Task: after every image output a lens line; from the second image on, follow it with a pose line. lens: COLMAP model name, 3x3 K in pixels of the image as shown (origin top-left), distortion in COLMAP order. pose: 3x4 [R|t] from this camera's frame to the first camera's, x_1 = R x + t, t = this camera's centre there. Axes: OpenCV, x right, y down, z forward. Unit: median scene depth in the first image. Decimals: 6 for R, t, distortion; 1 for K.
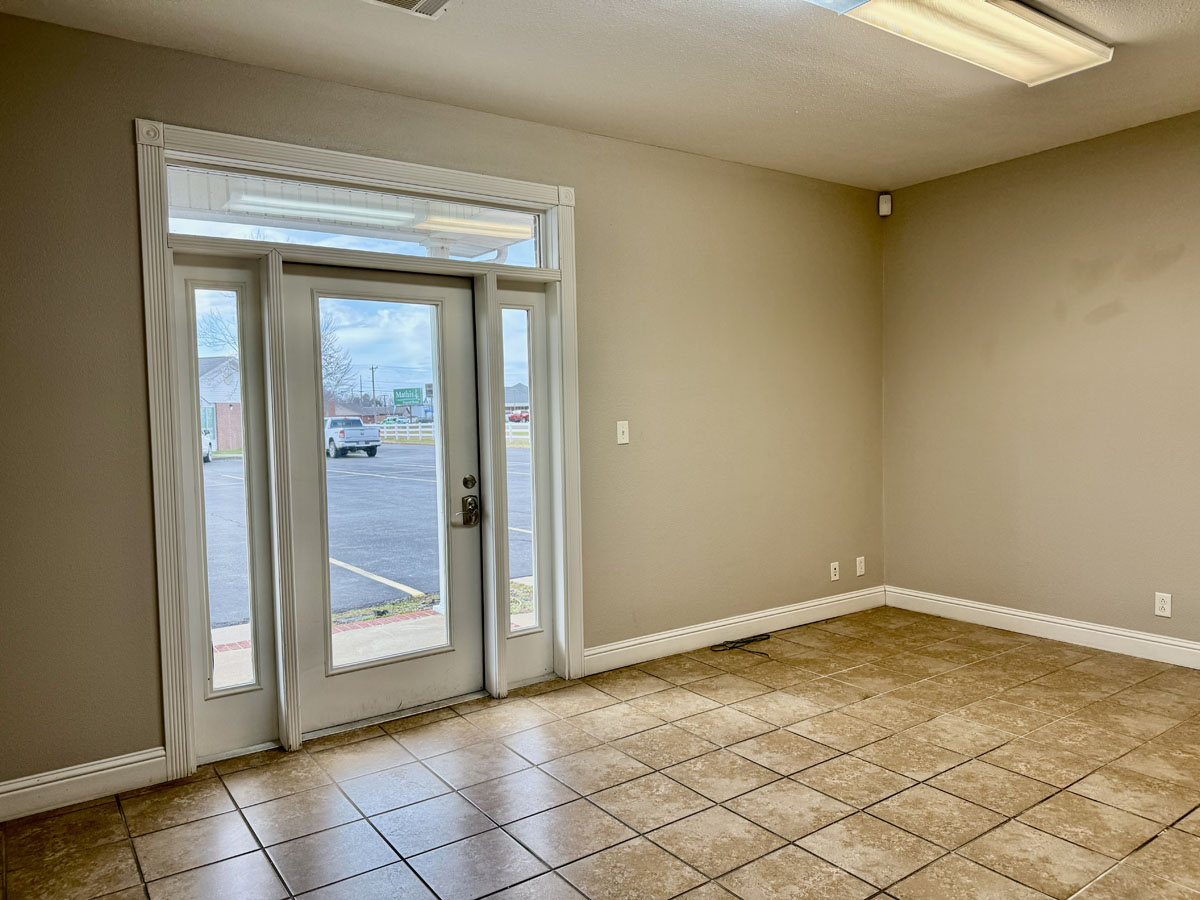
lens RADIAL K [[843.3, 0, 599.0], [0, 843.3, 450.5], [0, 0, 1]] dist [0.002283, -0.000478]
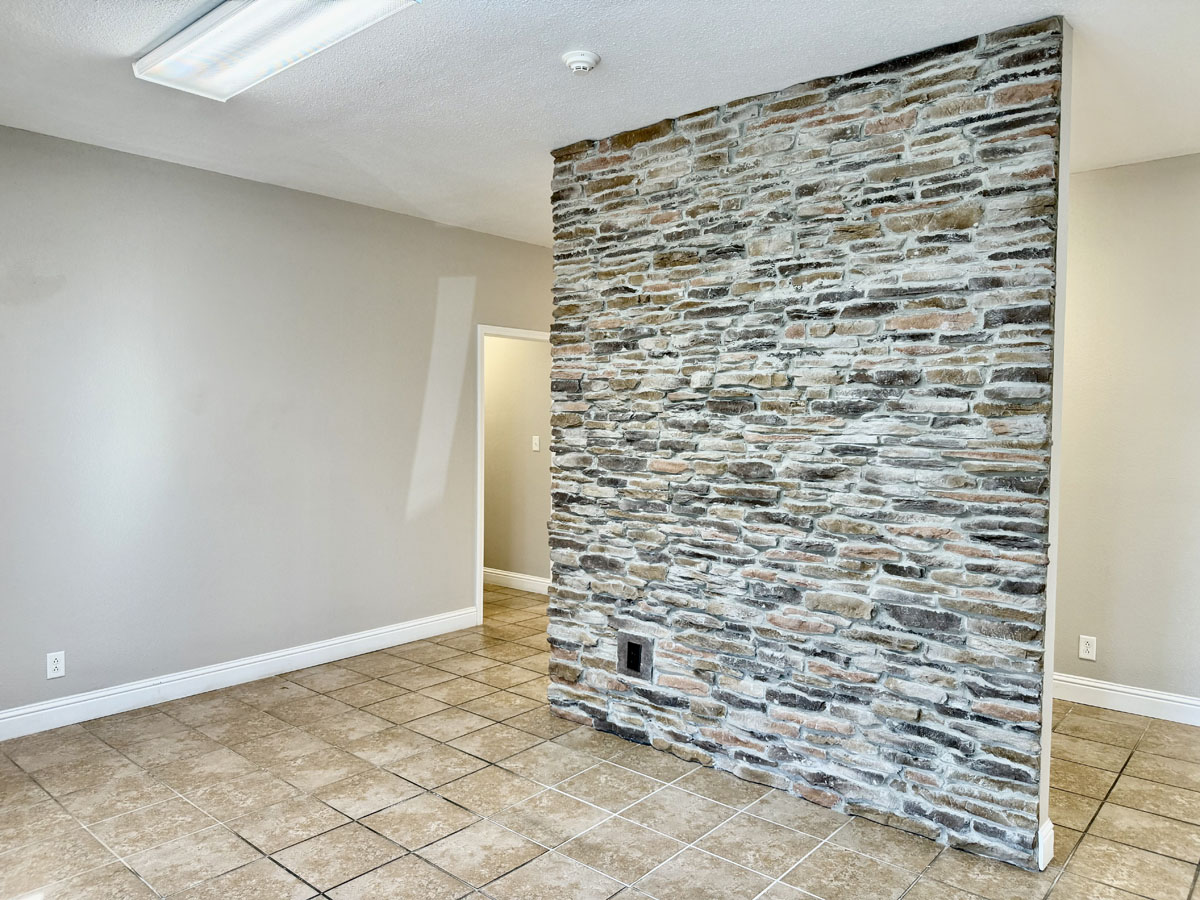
lens RADIAL K [[843.3, 0, 599.2], [0, 843.3, 449.9], [0, 0, 1]] dist [0.002283, -0.000478]
pose [[-0.236475, -0.013088, 0.971549, -0.447914], [0.048527, 0.998502, 0.025263, -0.055738], [-0.970425, 0.053121, -0.235486, 0.795162]]
